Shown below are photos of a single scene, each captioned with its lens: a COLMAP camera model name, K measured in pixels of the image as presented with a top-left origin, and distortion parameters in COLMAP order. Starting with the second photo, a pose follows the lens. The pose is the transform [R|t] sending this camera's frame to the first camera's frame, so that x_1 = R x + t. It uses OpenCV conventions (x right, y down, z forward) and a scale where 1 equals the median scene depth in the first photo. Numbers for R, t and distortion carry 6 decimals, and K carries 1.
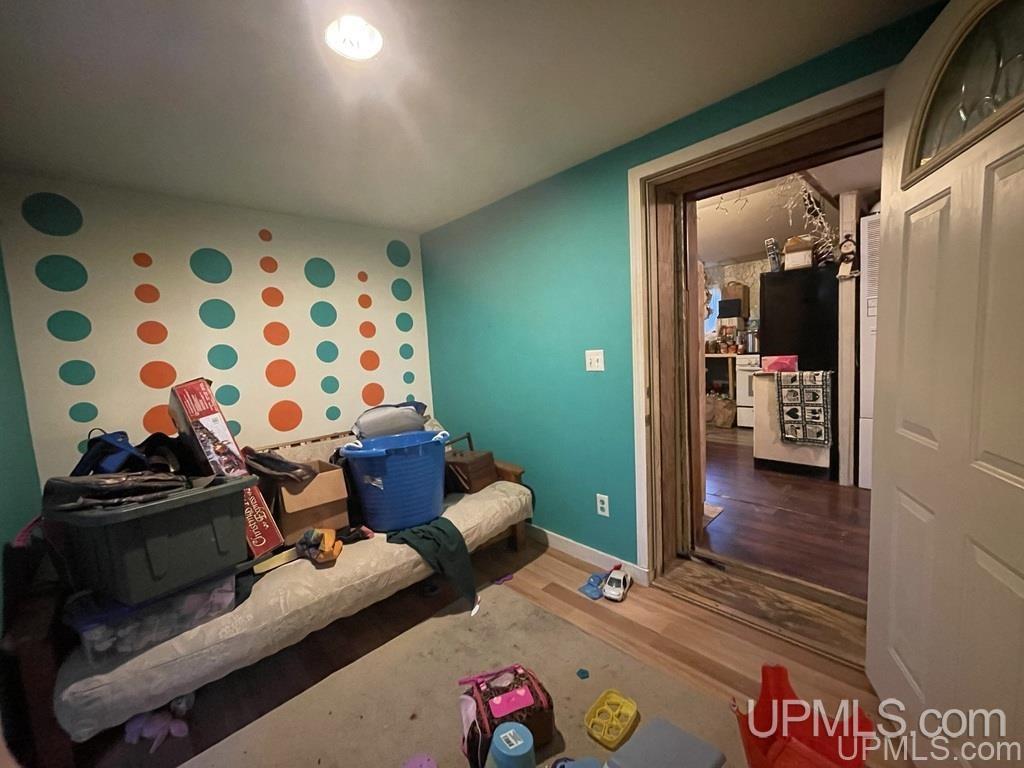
lens RADIAL K [[414.0, 0, 509.2], [0, 414.0, 387.6], [0, 0, 1]] dist [-0.000148, 0.000382]
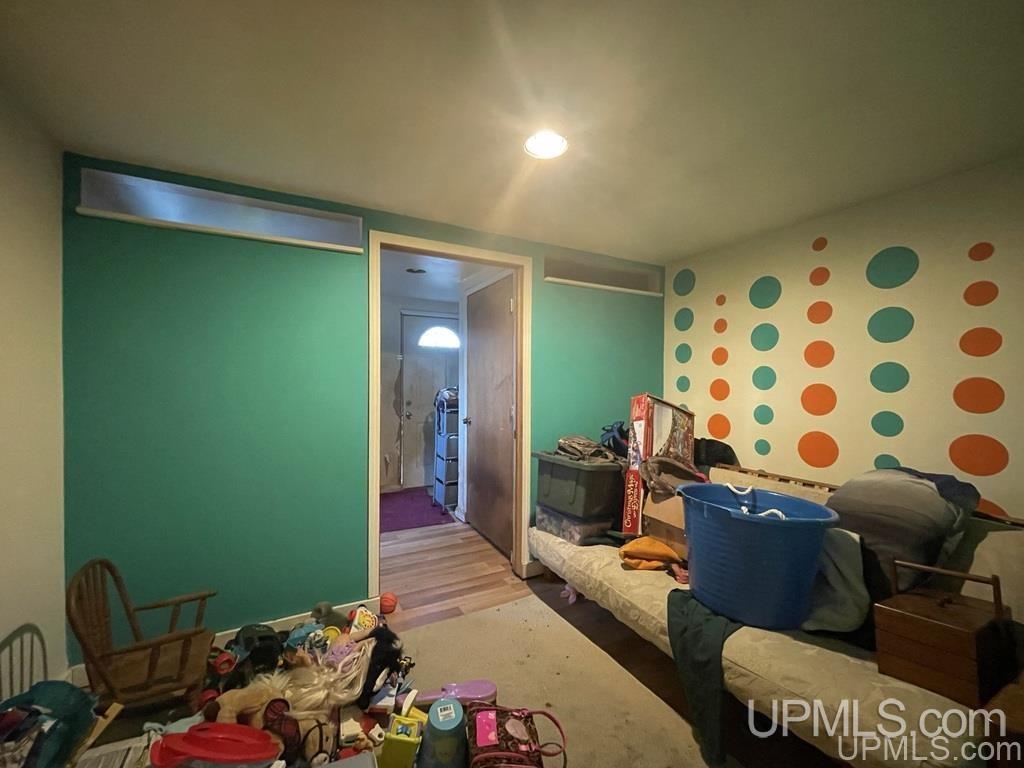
lens RADIAL K [[414.0, 0, 509.2], [0, 414.0, 387.6], [0, 0, 1]] dist [-0.000148, 0.000382]
pose [[-0.265199, 0.069633, -0.961676, 0.621183], [-0.083942, 0.991934, 0.094973, -0.121097], [0.960533, 0.105912, -0.257215, 0.829581]]
